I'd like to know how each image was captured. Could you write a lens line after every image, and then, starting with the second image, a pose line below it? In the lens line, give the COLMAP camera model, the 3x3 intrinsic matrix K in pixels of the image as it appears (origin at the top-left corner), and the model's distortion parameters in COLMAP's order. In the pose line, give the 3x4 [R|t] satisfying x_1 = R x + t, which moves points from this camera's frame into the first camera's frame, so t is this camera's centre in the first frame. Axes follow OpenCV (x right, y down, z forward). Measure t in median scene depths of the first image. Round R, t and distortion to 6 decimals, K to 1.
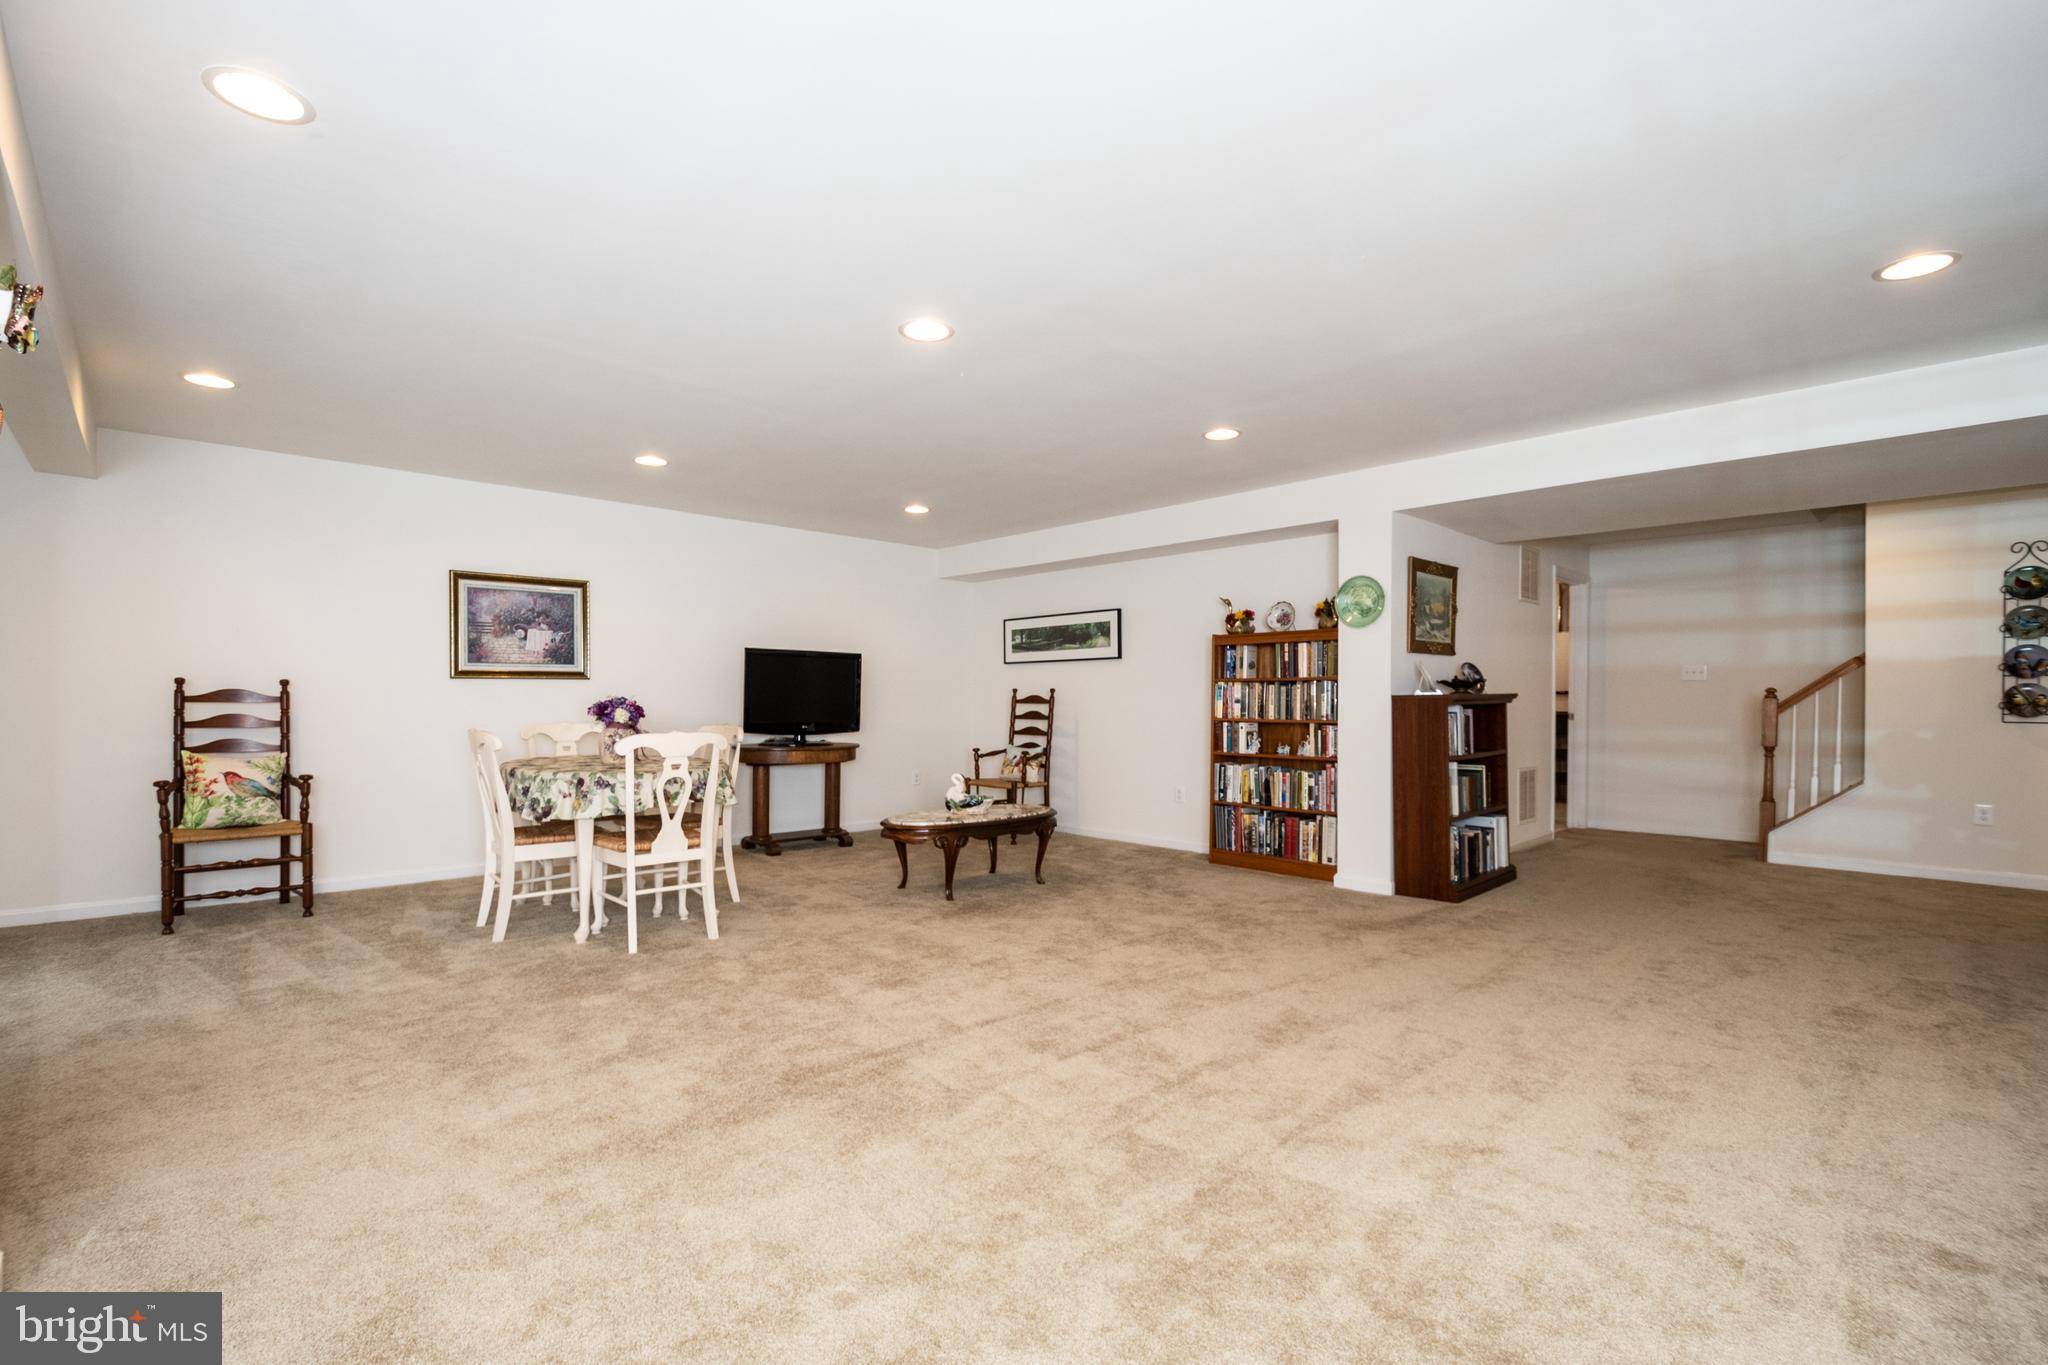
lens RADIAL K [[900.8, 0, 1027.5], [0, 900.8, 694.5], [0, 0, 1]] dist [0.002256, -0.009971]
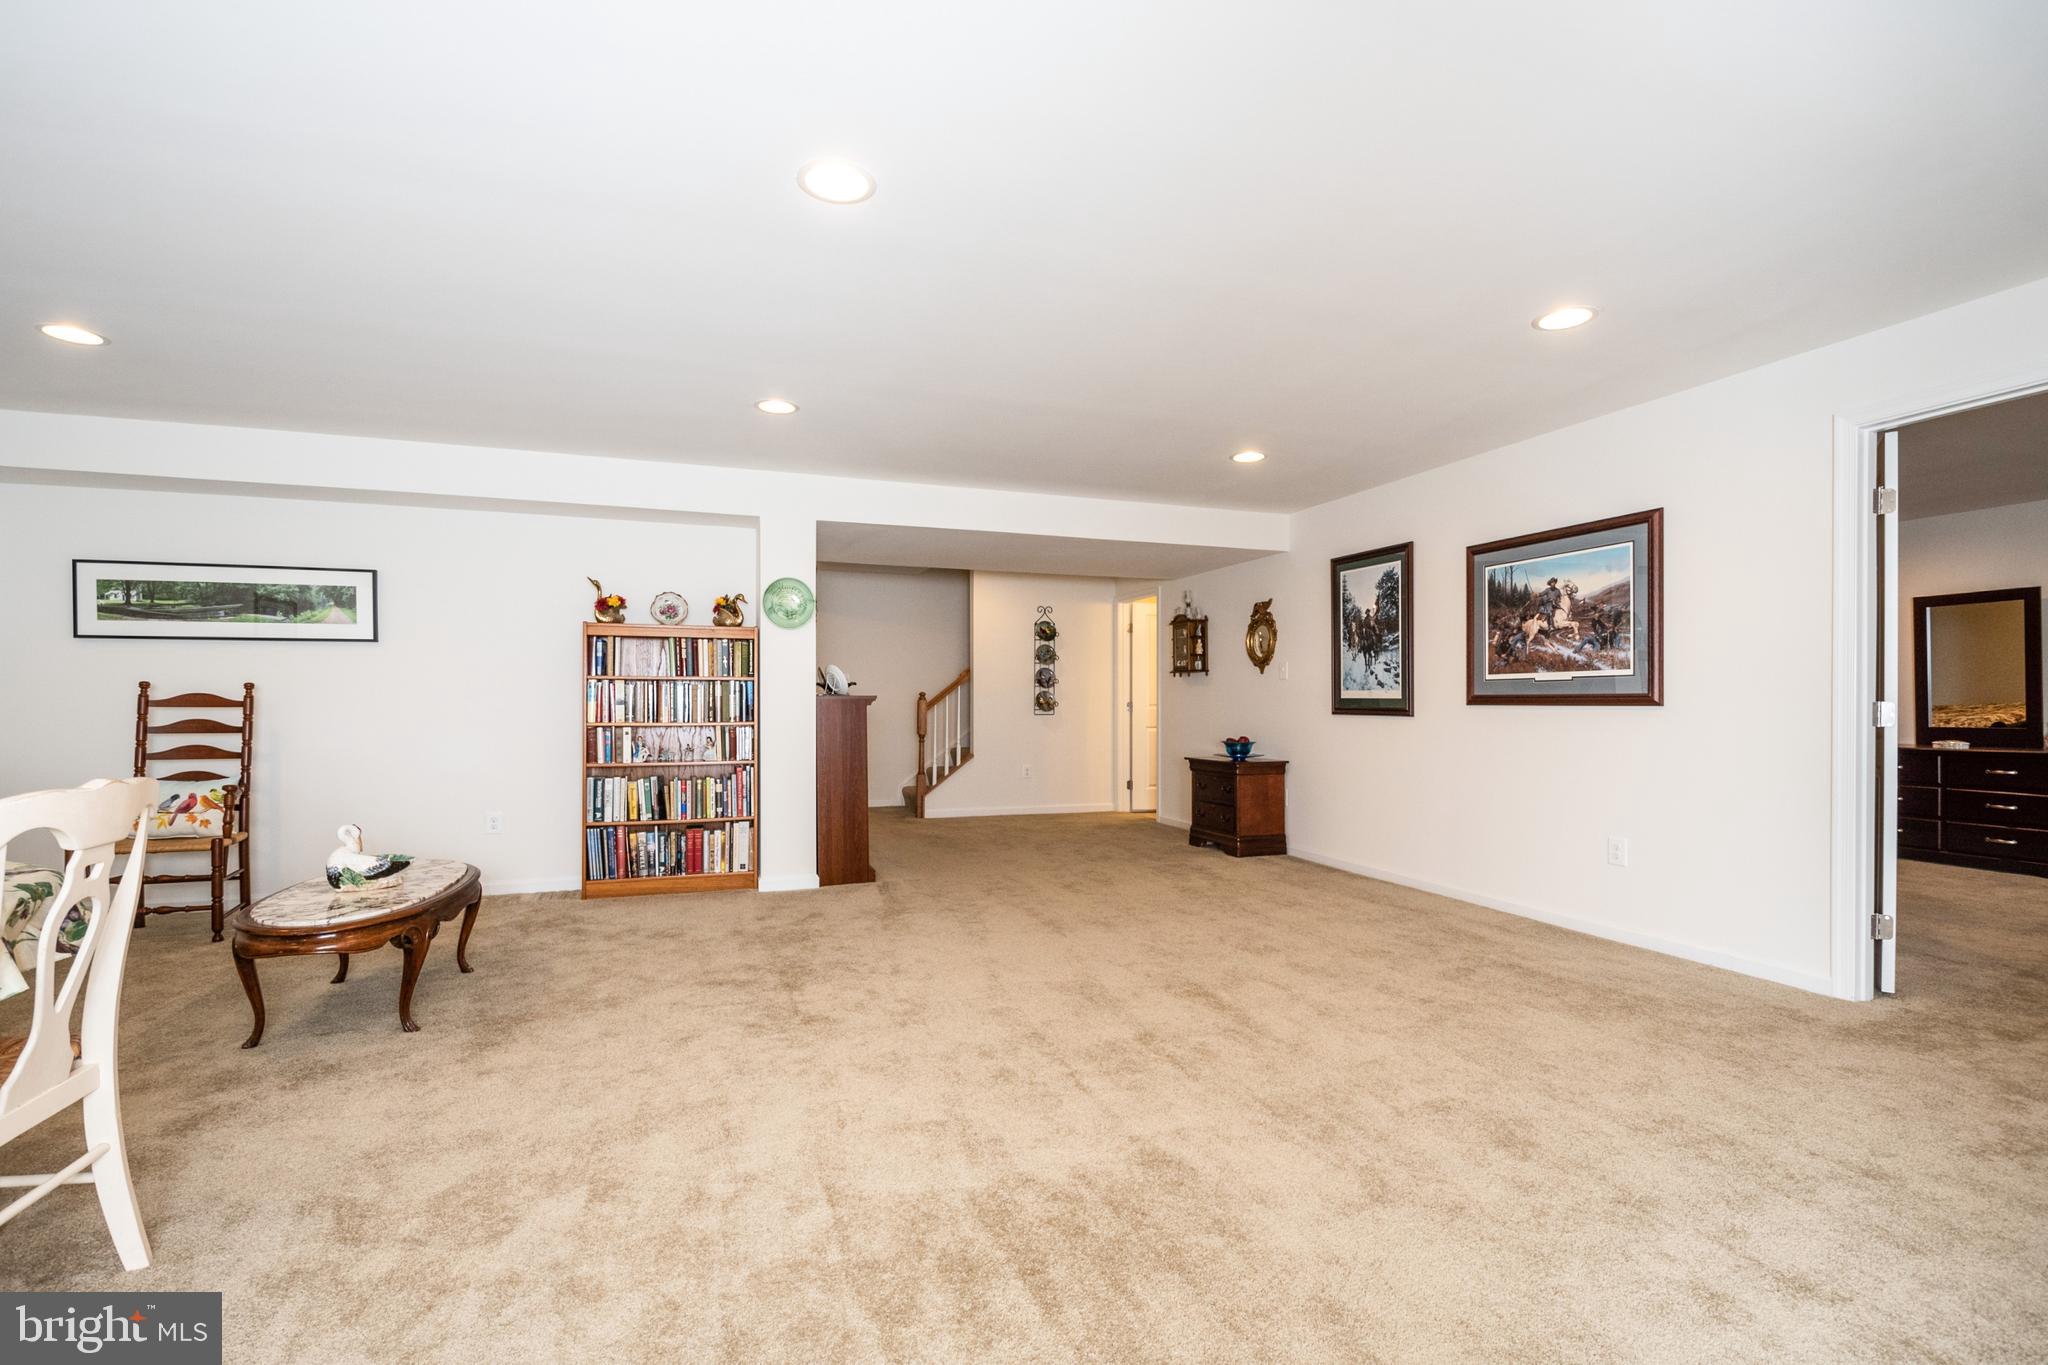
lens RADIAL K [[900.8, 0, 984.5], [0, 900.8, 716.0], [0, 0, 1]] dist [0.002256, -0.009971]
pose [[0.421105, -0.014967, 0.906888, -0.407528], [-0.004912, 0.999812, 0.018781, 0.002535], [-0.906999, -0.012363, 0.420952, 0.343146]]
